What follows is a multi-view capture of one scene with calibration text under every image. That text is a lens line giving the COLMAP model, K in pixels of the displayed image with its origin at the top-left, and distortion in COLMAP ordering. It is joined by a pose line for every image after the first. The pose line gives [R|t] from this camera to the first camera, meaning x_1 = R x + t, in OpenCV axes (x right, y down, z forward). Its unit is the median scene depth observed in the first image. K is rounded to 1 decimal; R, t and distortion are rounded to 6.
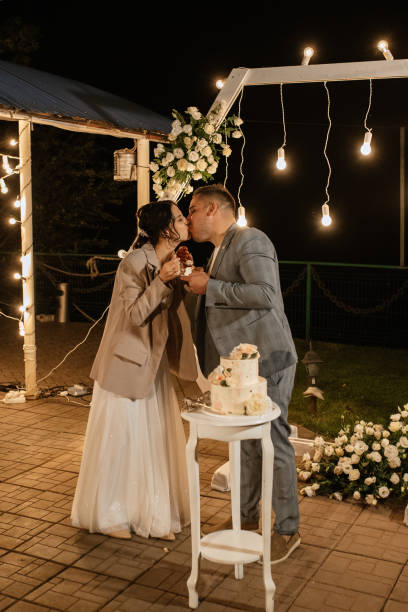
lens RADIAL K [[764.0, 0, 204.0], [0, 764.0, 306.0], [0, 0, 1]] dist [-0.022418, -0.003639]
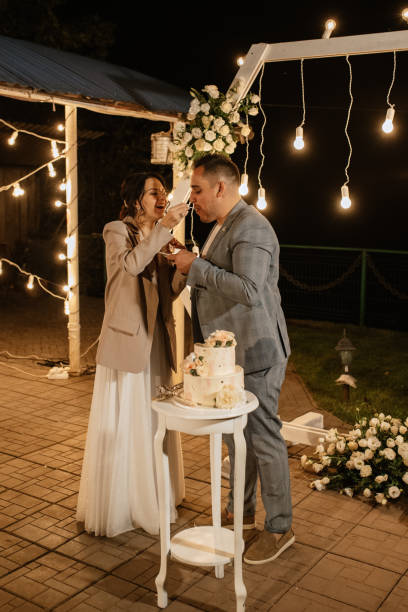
lens RADIAL K [[690.8, 0, 225.3], [0, 690.8, 301.5], [0, 0, 1]] dist [-0.015239, -0.003939]
pose [[0.991541, 0.026127, -0.127139, 0.124891], [-0.024023, 0.999548, 0.018054, -0.000930], [0.127553, -0.014847, 0.991721, 0.126727]]
